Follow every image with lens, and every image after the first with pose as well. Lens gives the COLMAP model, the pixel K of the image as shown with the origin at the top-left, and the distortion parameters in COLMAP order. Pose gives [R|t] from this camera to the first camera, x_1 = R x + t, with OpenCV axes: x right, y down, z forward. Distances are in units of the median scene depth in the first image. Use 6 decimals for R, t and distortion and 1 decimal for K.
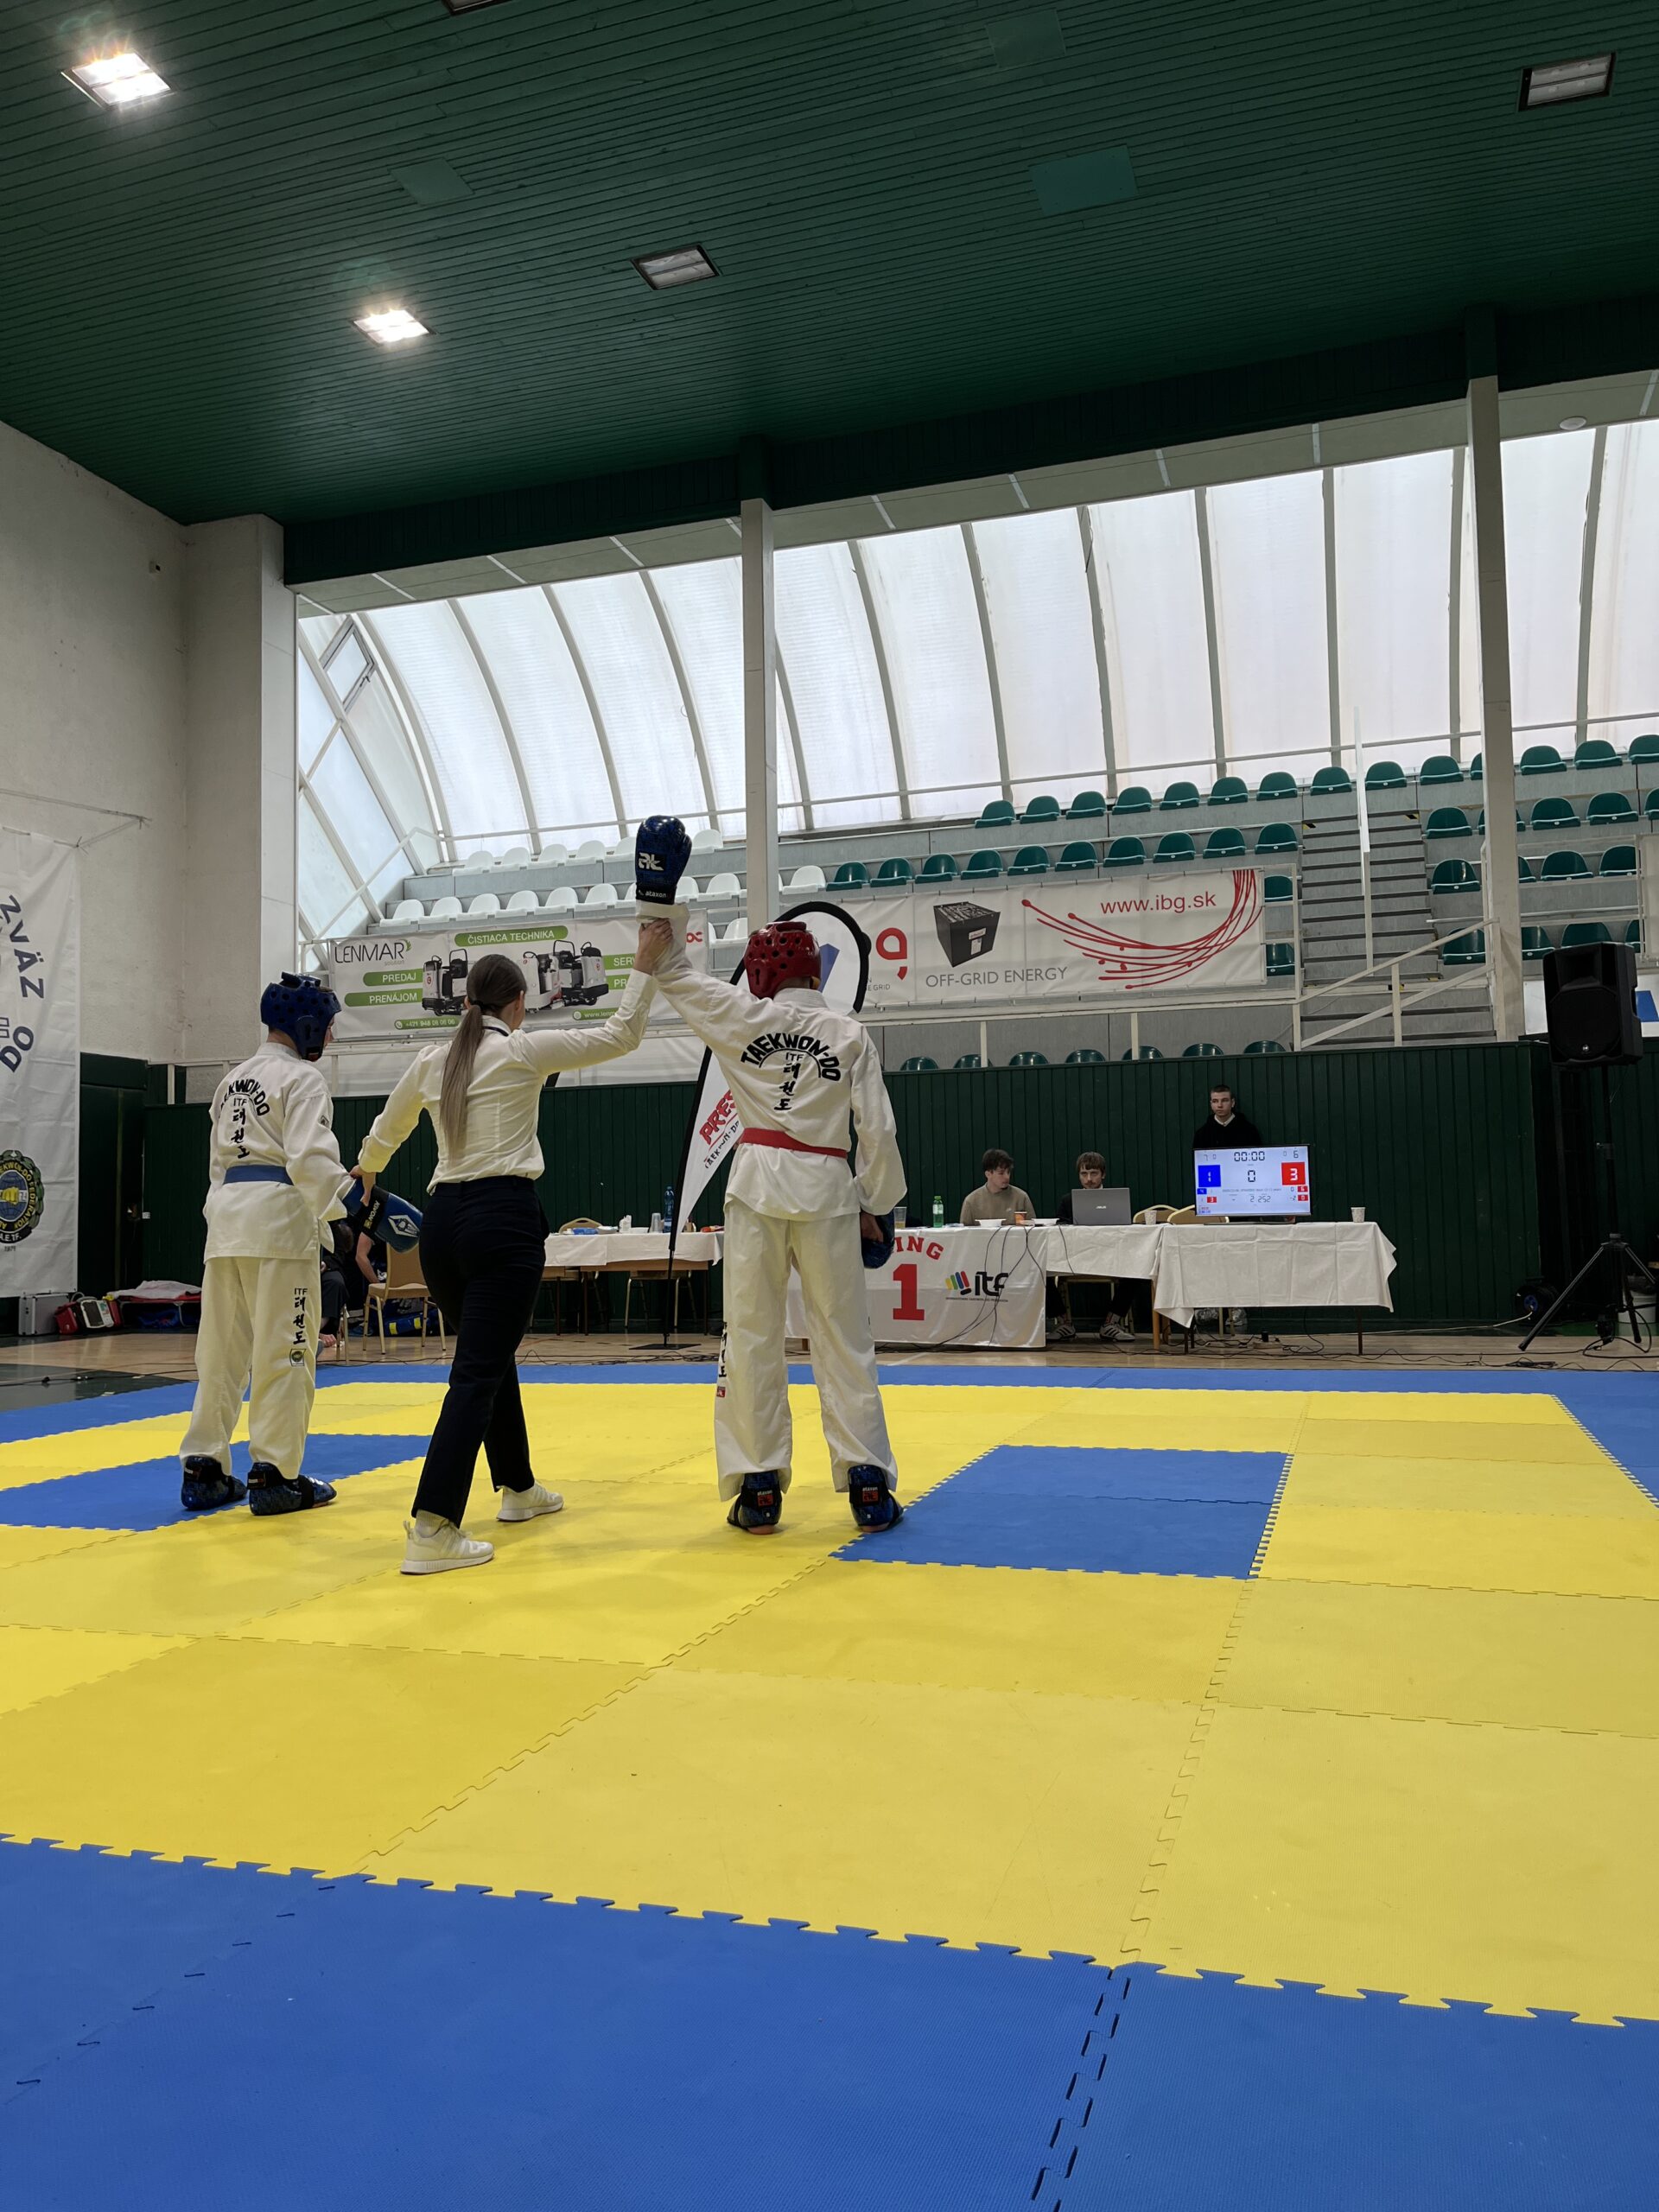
lens RADIAL K [[1654.5, 0, 830.4], [0, 1654.5, 1103.4], [0, 0, 1]] dist [0.026706, 0.001211]
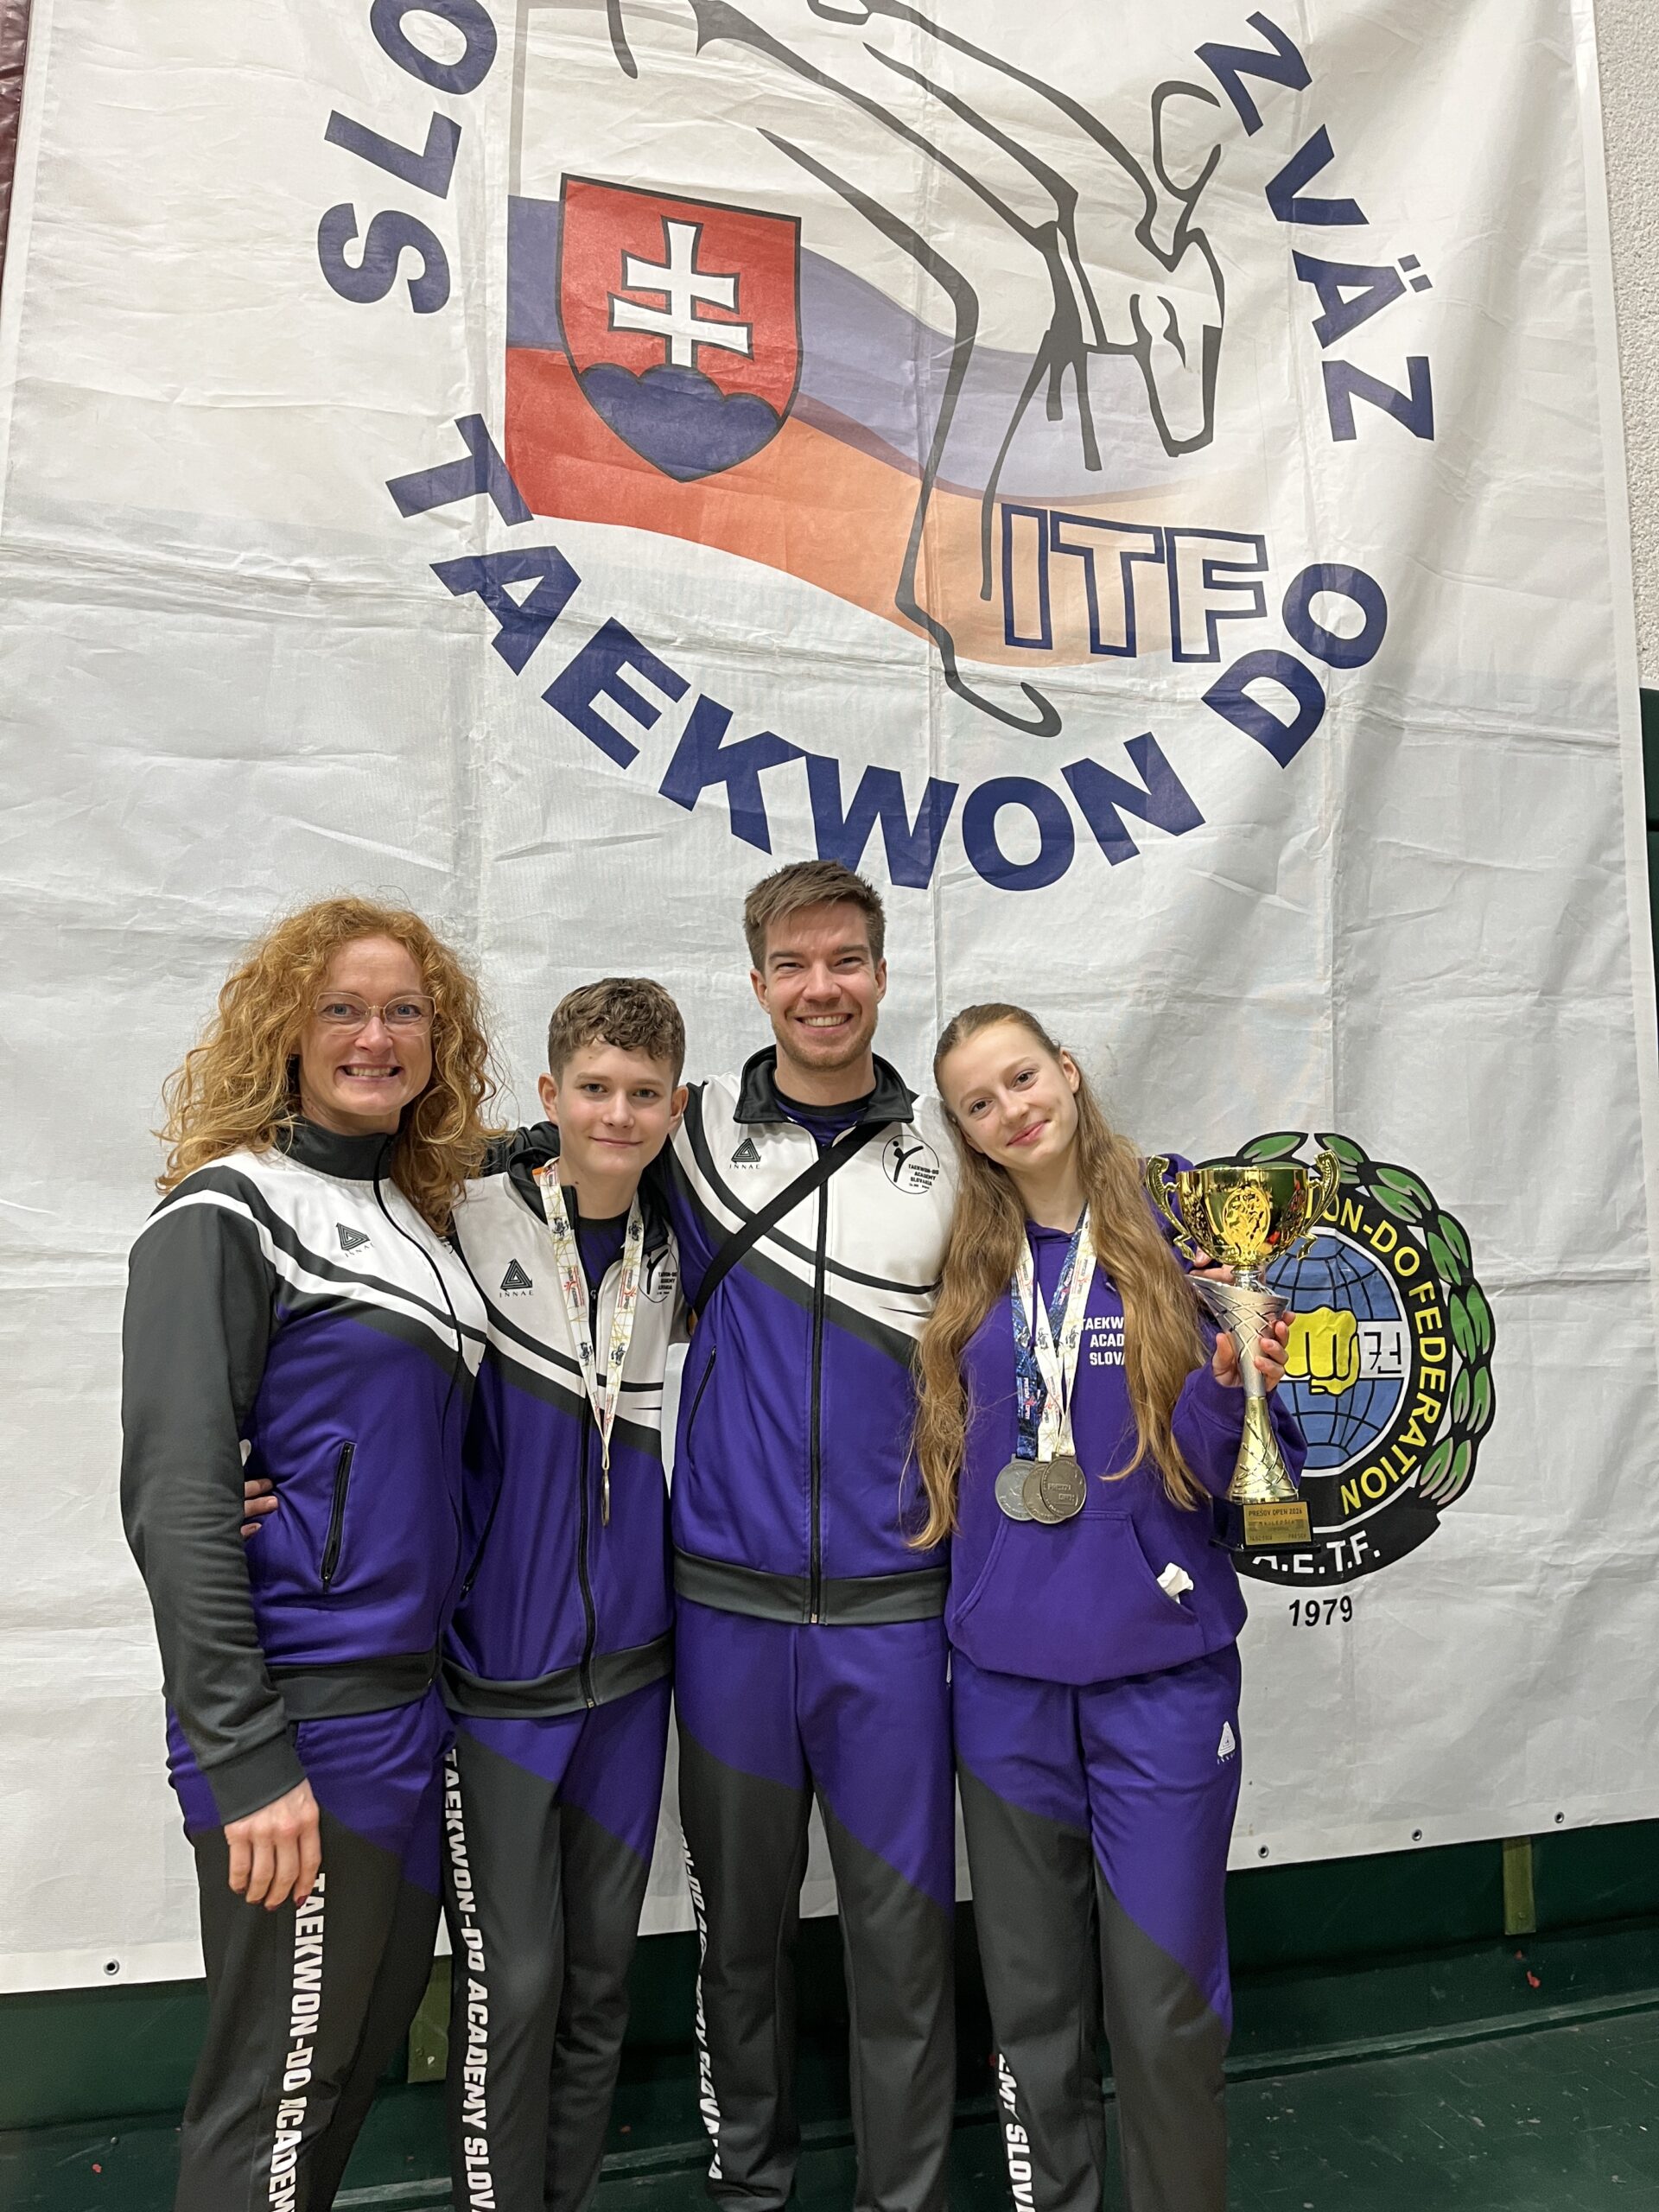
lens RADIAL K [[1654.5, 0, 829.9], [0, 1654.5, 1103.5], [0, 0, 1]] dist [0.026706, 0.001211]
pose [[0.556884, -0.073220, -0.827357, -0.343818], [0.050760, 0.997245, -0.054089, 0.032028], [0.829038, -0.011876, 0.559066, 0.815458]]
